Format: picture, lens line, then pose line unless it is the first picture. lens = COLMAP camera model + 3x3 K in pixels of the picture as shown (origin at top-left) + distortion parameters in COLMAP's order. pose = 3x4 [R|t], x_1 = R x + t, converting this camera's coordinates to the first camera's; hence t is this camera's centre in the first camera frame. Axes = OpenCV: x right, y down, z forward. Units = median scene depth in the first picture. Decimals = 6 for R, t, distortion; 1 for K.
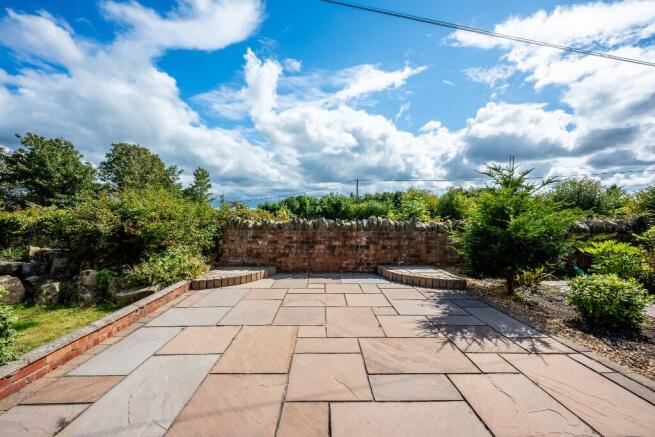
lens RADIAL K [[260.6, 0, 328.6], [0, 260.6, 218.1], [0, 0, 1]] dist [-0.000477, -0.000019]
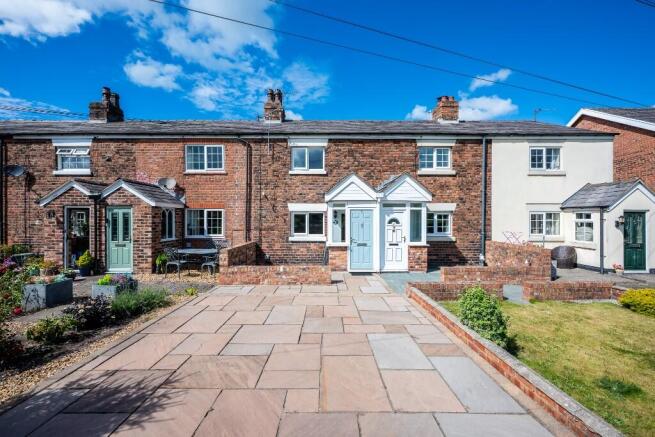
lens RADIAL K [[260.6, 0, 326.6], [0, 260.6, 221.1], [0, 0, 1]] dist [-0.000477, -0.000019]
pose [[-0.999828, -0.011031, 0.014920, -0.146293], [-0.011060, 0.999937, -0.001917, -0.143908], [-0.014898, -0.002081, -0.999887, 1.939205]]
